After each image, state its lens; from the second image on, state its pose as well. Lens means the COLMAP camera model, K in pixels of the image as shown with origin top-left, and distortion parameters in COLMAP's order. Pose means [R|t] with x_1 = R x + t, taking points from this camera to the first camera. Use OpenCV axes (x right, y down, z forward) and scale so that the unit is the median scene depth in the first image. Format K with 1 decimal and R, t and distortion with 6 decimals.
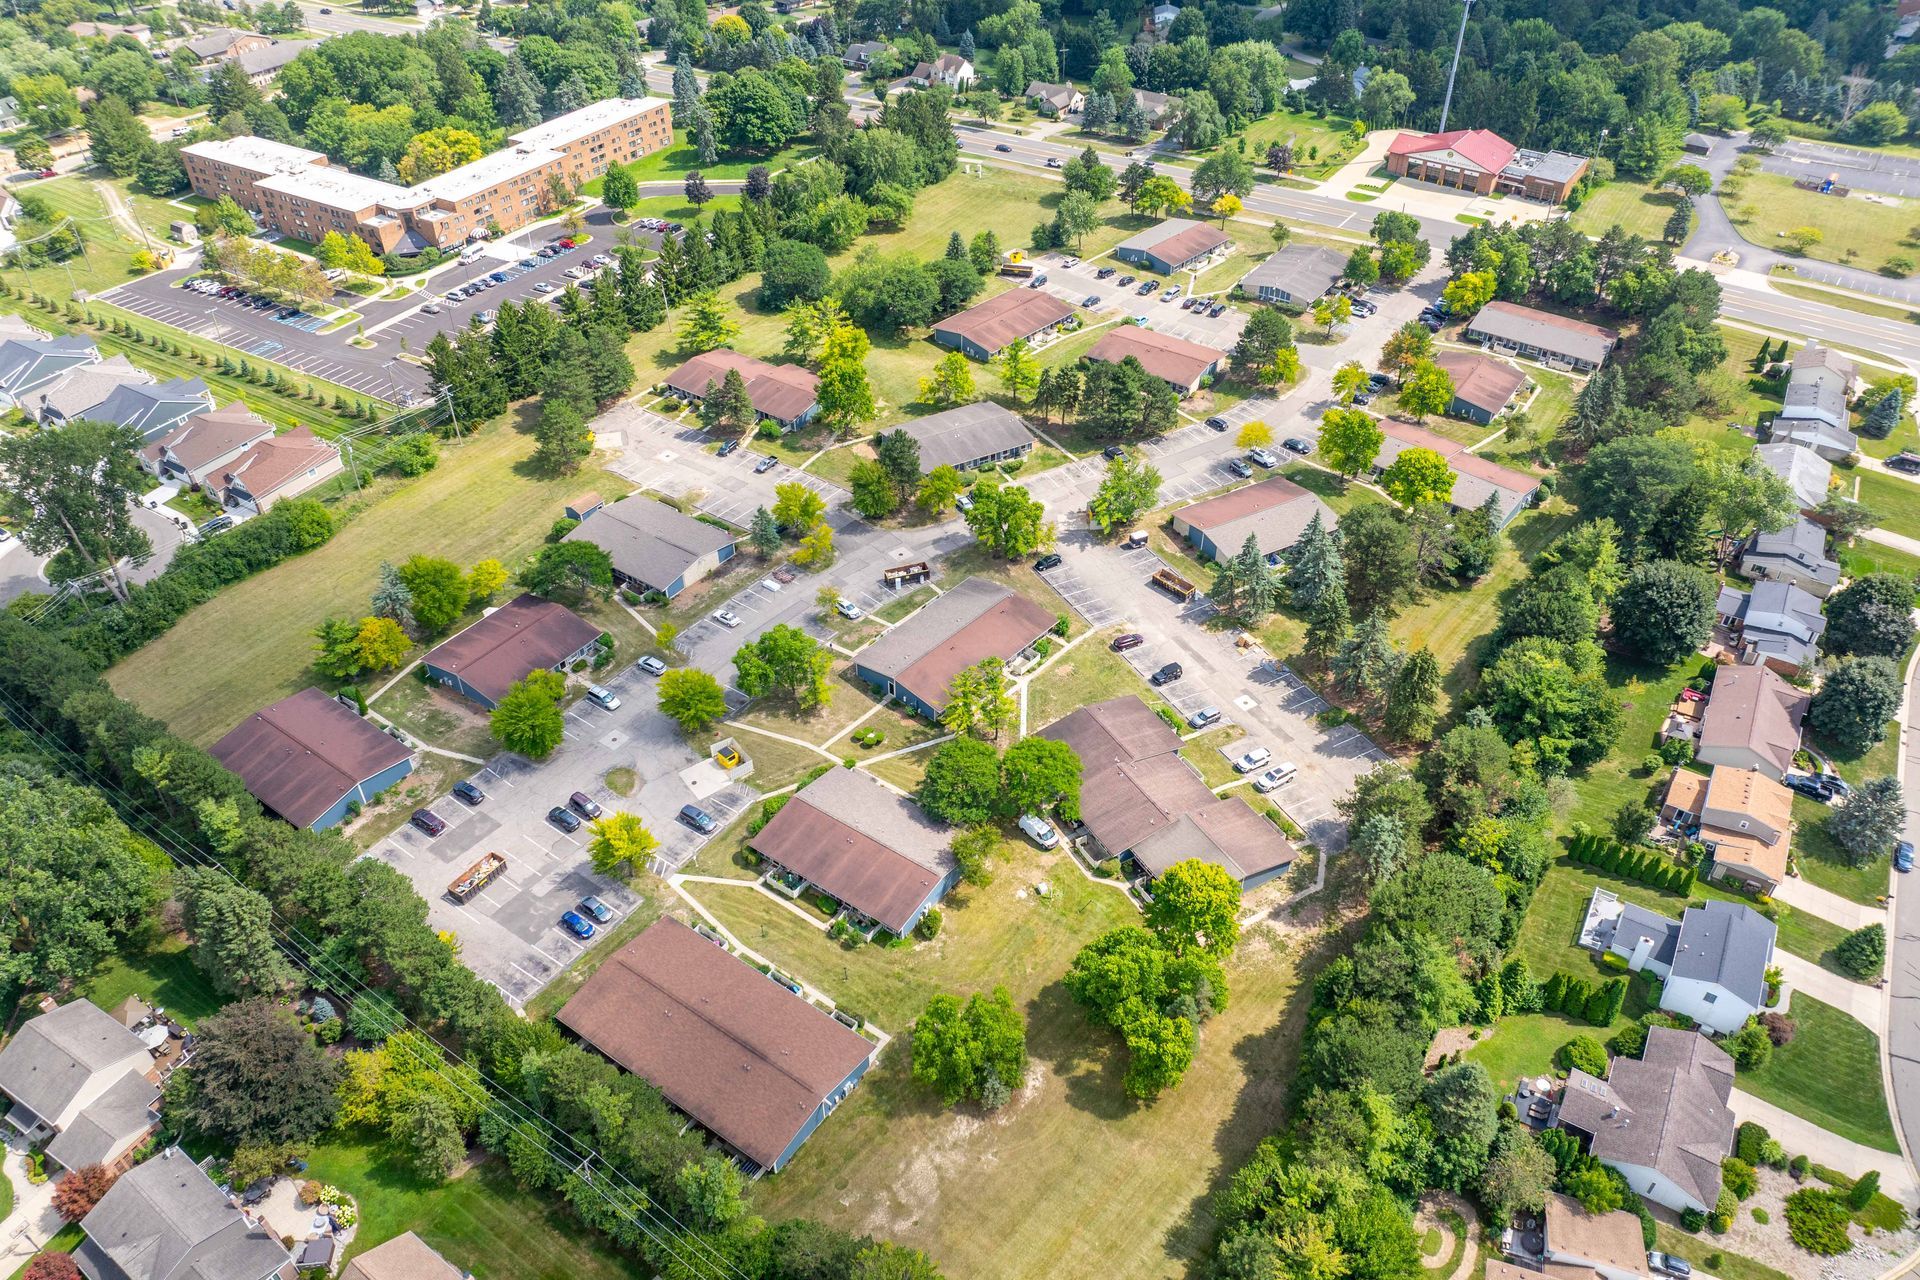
lens RADIAL K [[1358.3, 0, 966.7], [0, 1358.3, 634.4], [0, 0, 1]] dist [-0.051301, 0.021822]
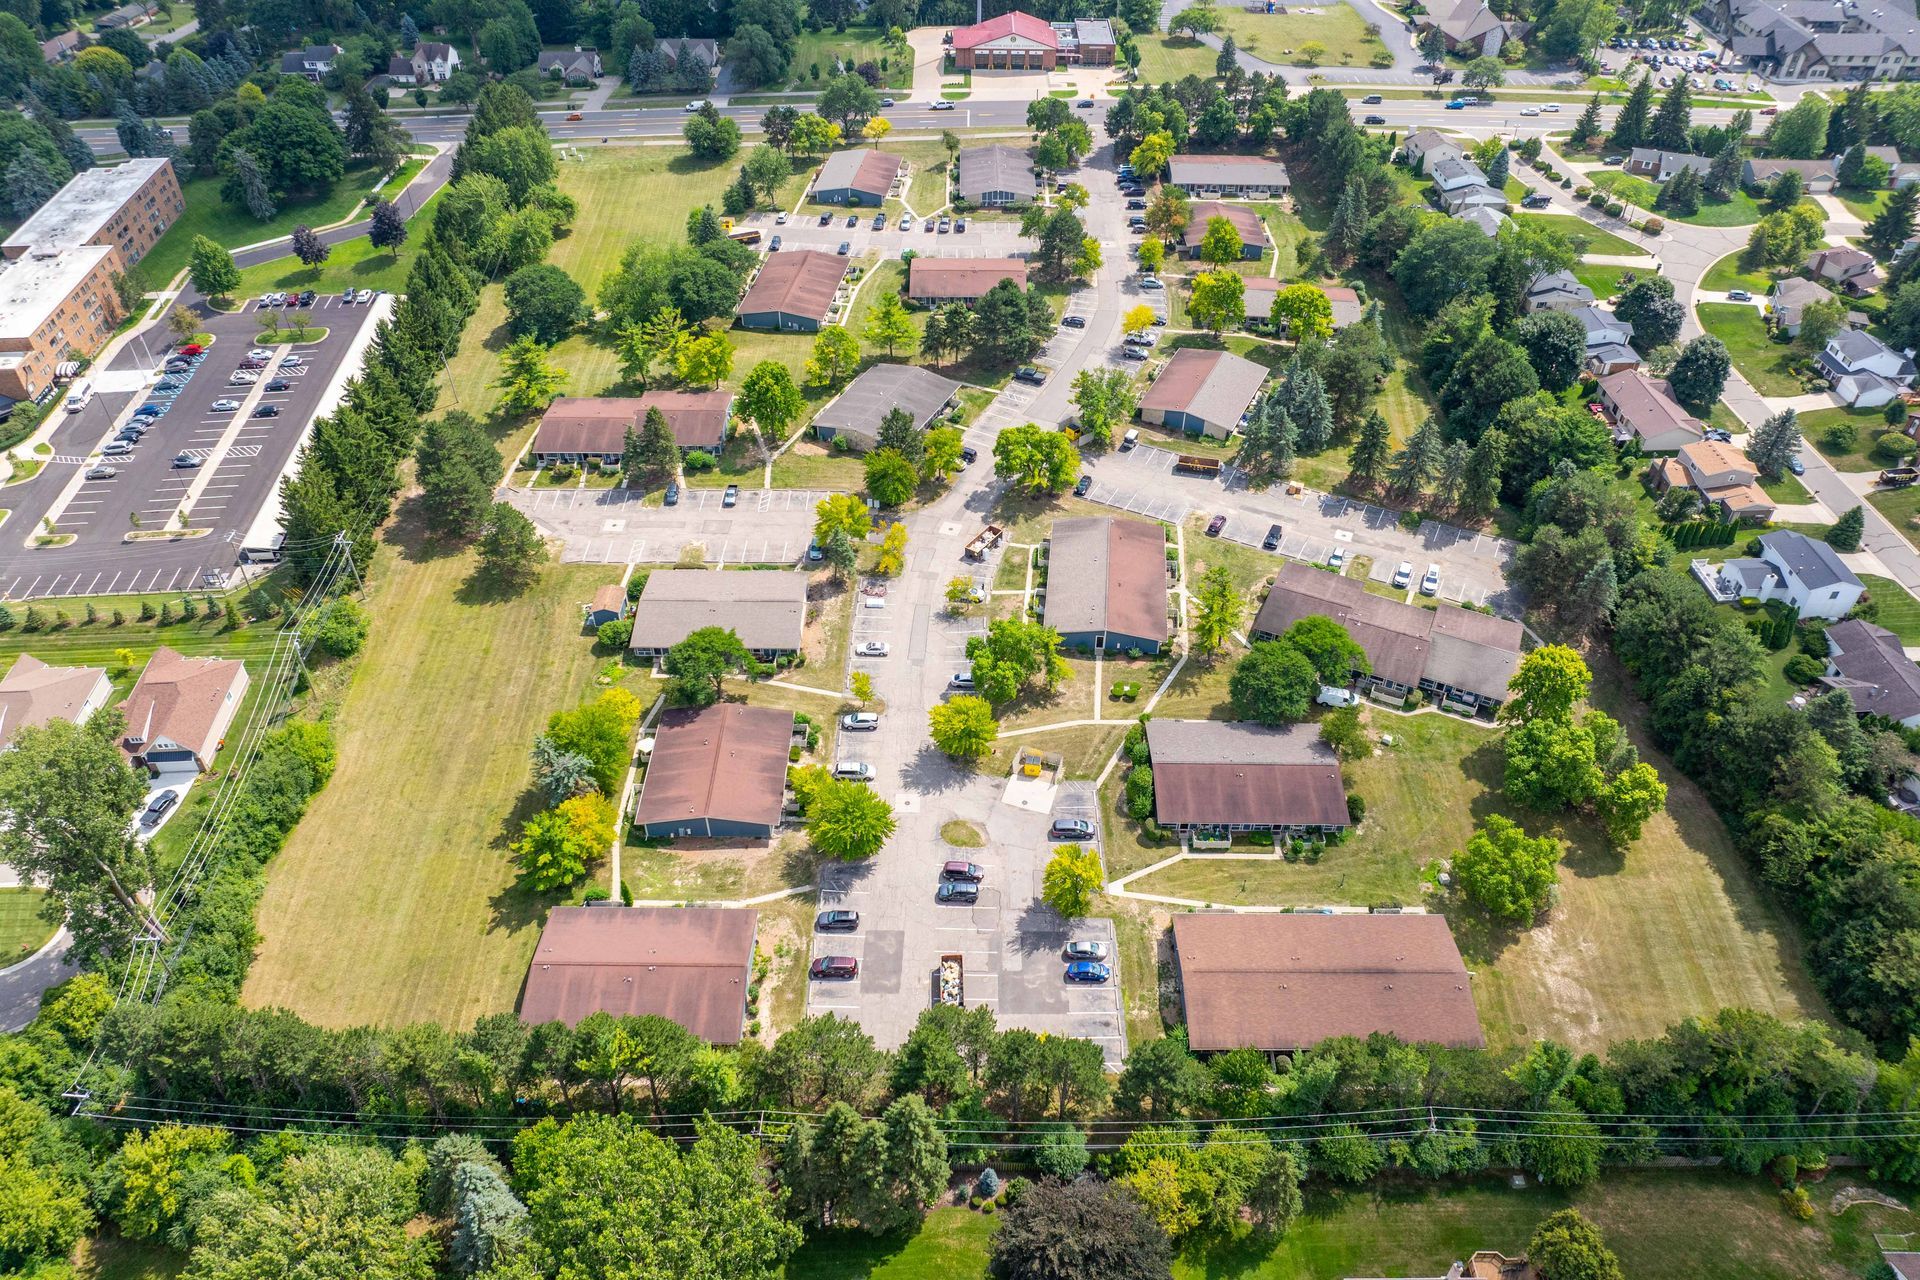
lens RADIAL K [[1358.3, 0, 961.9], [0, 1358.3, 637.7], [0, 0, 1]] dist [-0.051301, 0.021822]
pose [[0.817316, -0.372877, 0.439269, -0.455833], [0.351593, 0.926732, 0.132481, -0.103447], [-0.456483, 0.046165, 0.888533, 0.128766]]
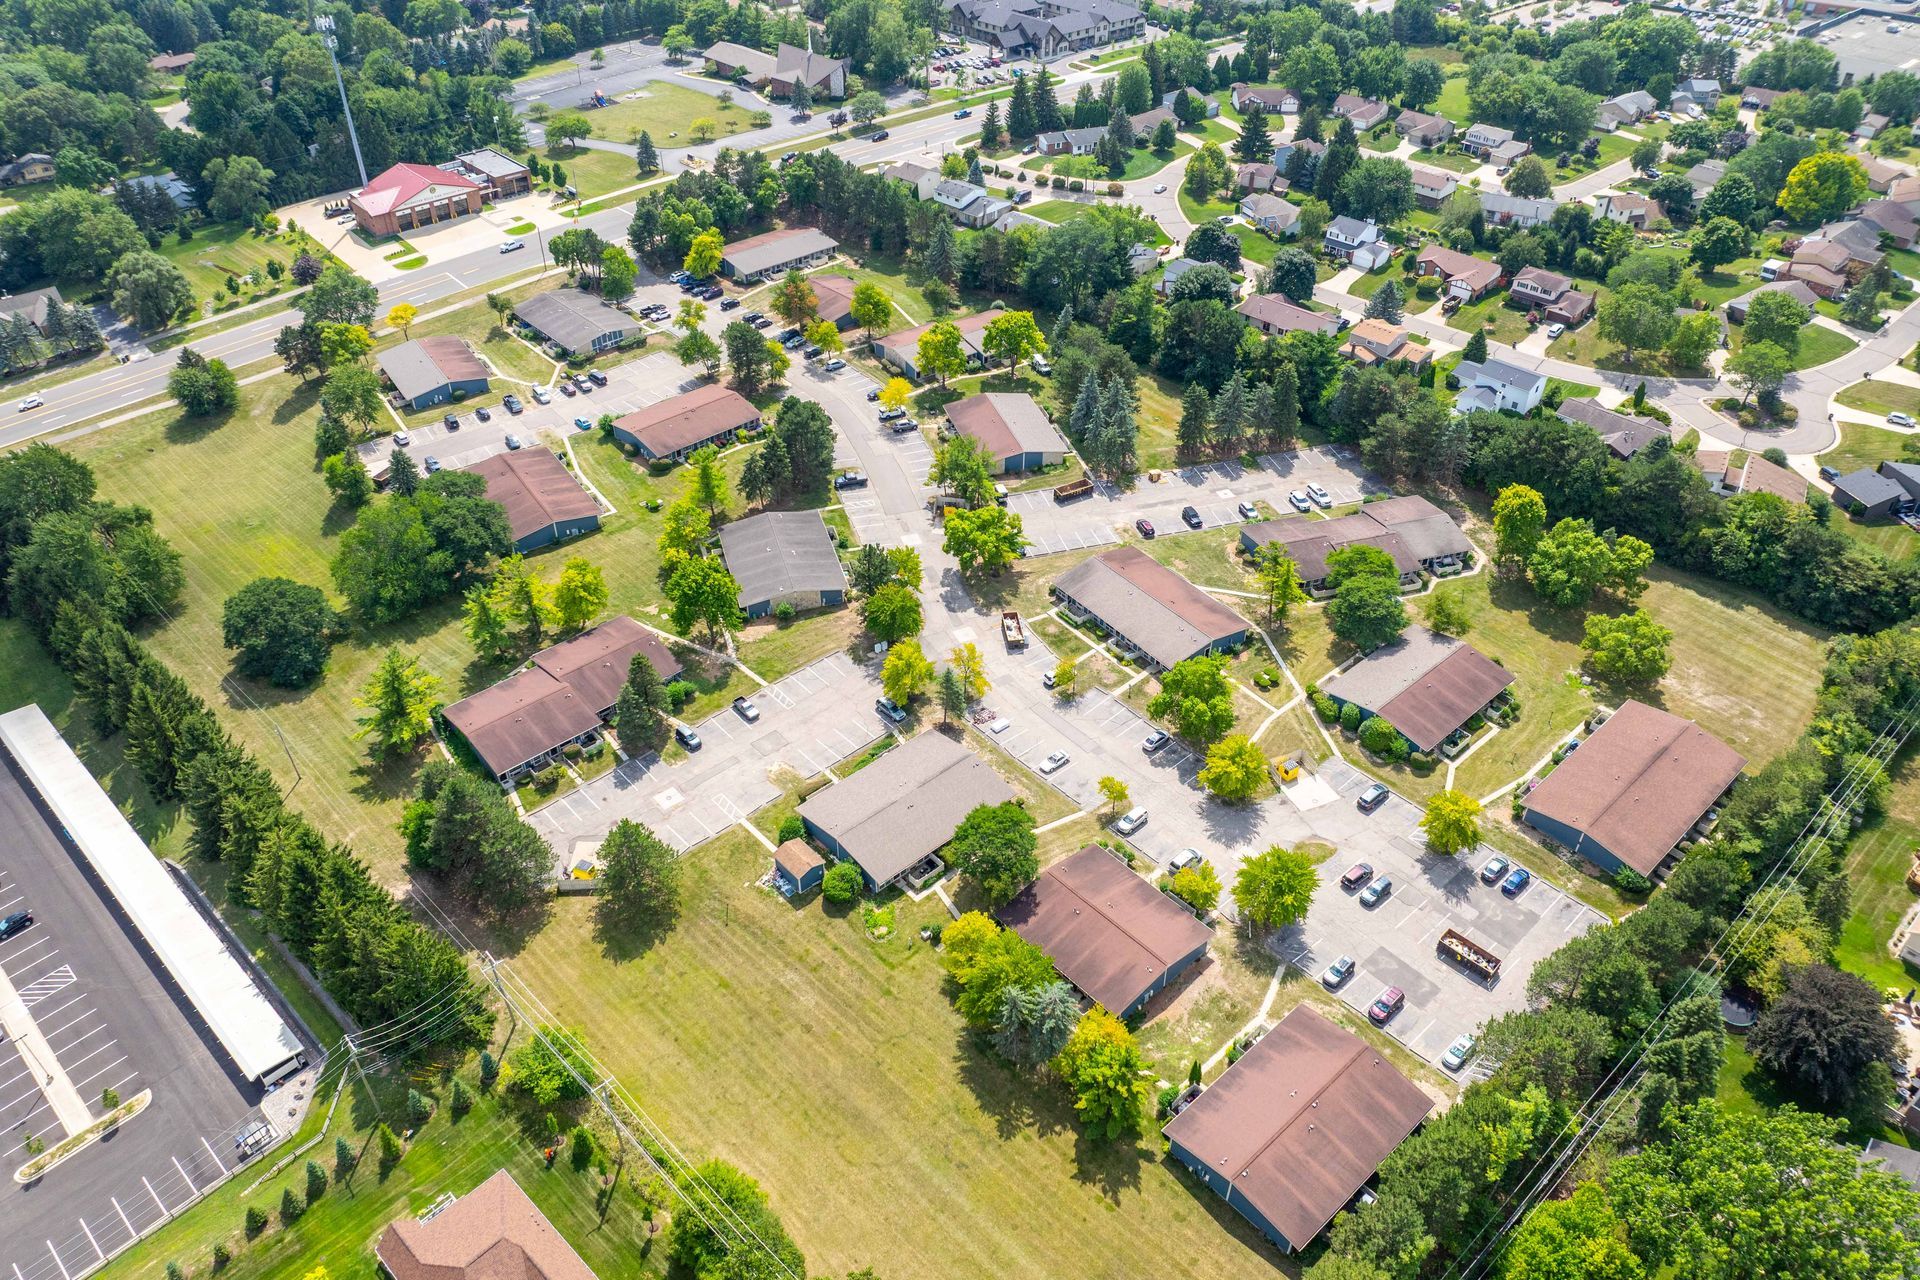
lens RADIAL K [[1358.3, 0, 962.3], [0, 1358.3, 653.4], [0, 0, 1]] dist [-0.051301, 0.021822]
pose [[0.210831, -0.605292, 0.767576, -0.712648], [0.603243, 0.698437, 0.385077, -0.378414], [-0.769187, 0.381848, 0.512390, 0.483914]]
